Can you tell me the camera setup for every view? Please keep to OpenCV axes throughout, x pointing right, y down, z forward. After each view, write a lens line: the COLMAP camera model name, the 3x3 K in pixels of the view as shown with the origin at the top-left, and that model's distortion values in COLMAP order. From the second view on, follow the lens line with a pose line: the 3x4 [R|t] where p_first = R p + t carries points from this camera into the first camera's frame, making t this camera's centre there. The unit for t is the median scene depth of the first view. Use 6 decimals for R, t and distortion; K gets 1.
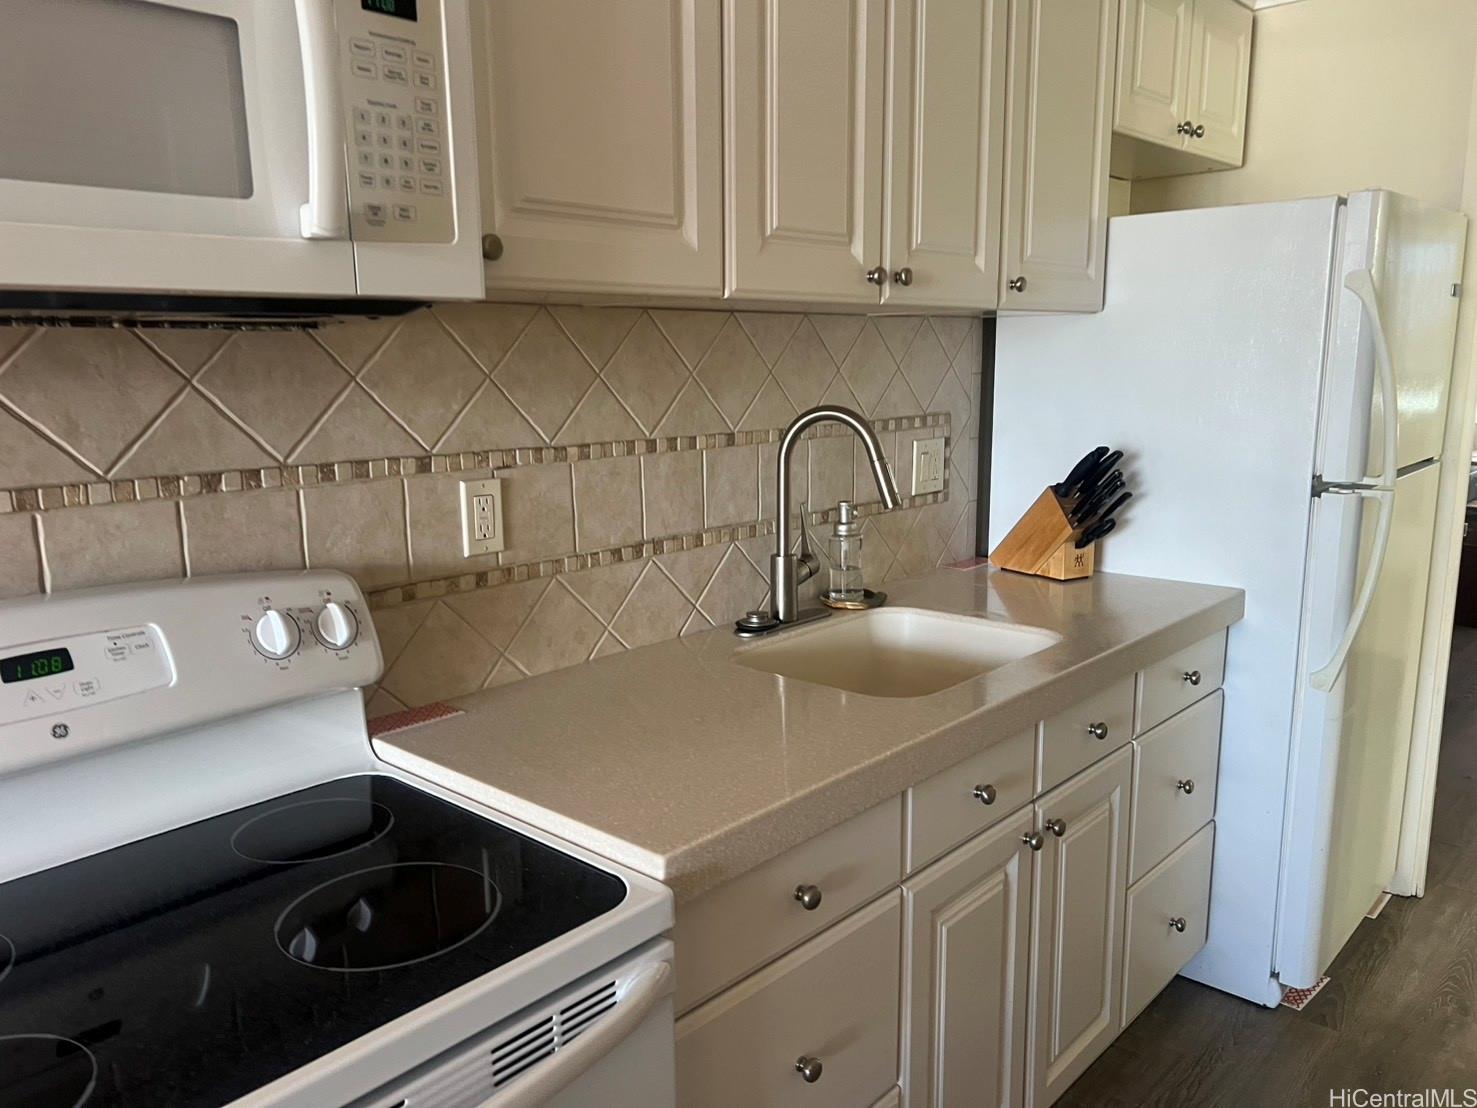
lens RADIAL K [[1099.1, 0, 734.2], [0, 1099.1, 560.0], [0, 0, 1]] dist [0.063263, -0.085410]
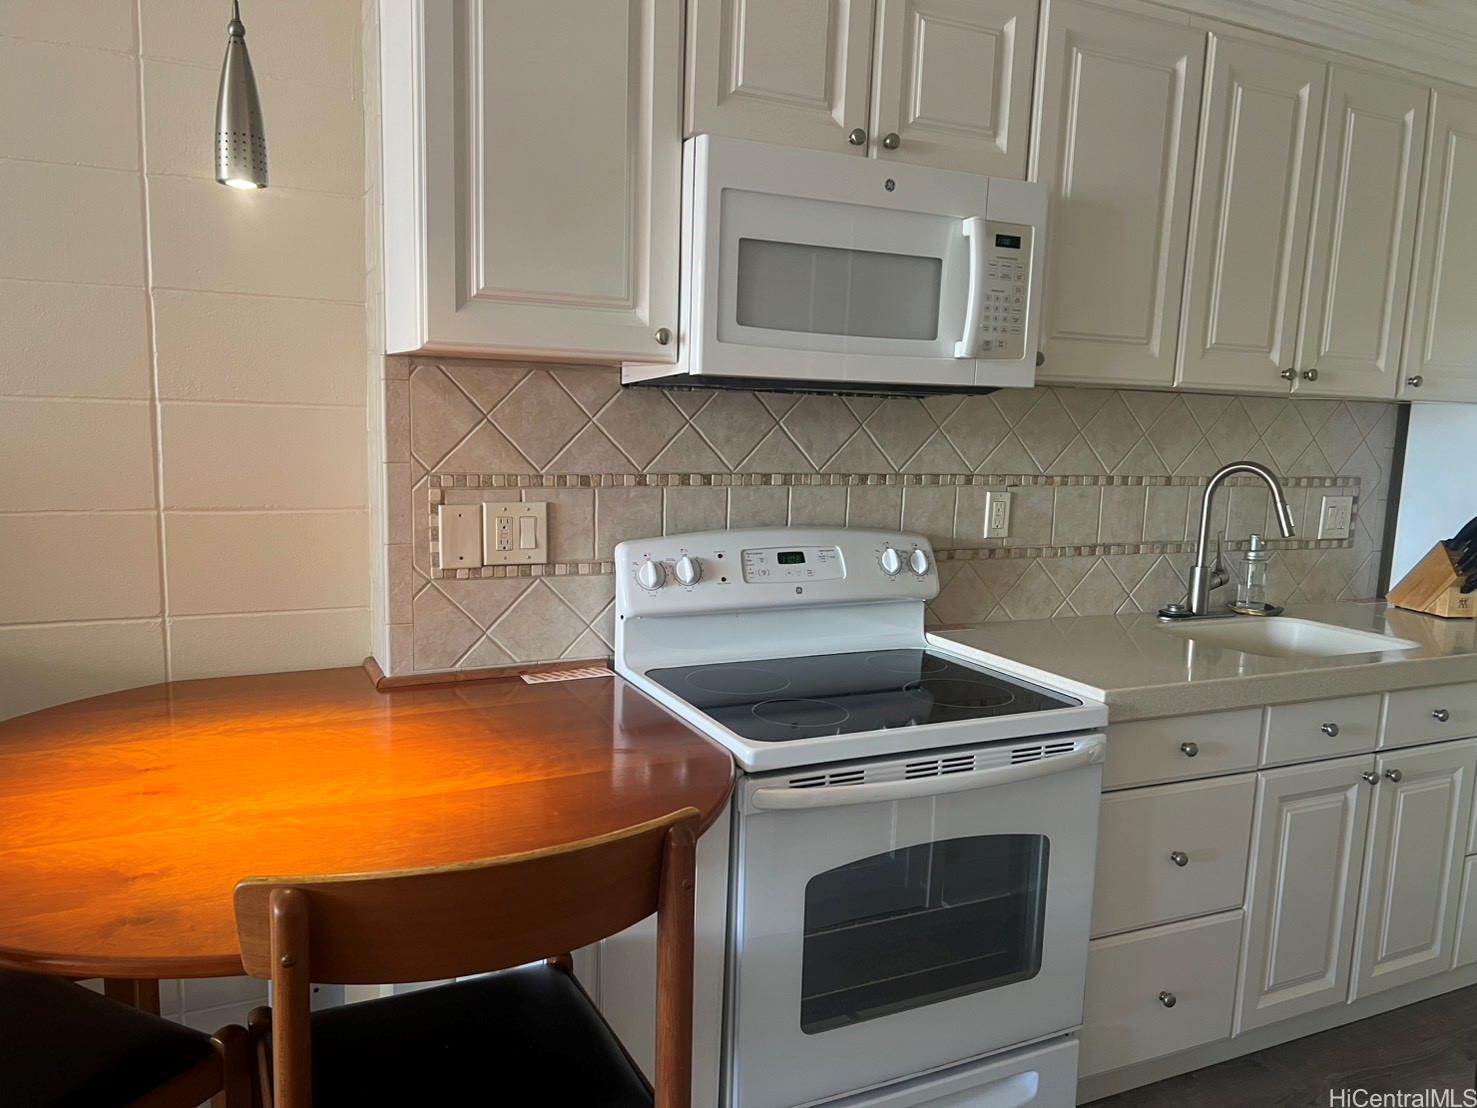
lens RADIAL K [[1099.1, 0, 726.4], [0, 1099.1, 570.0], [0, 0, 1]] dist [0.063263, -0.085410]
pose [[0.924775, 0.098509, -0.367541, 0.007577], [-0.113928, 0.993279, -0.020436, 0.117192], [0.363058, 0.060772, 0.929783, -0.634647]]
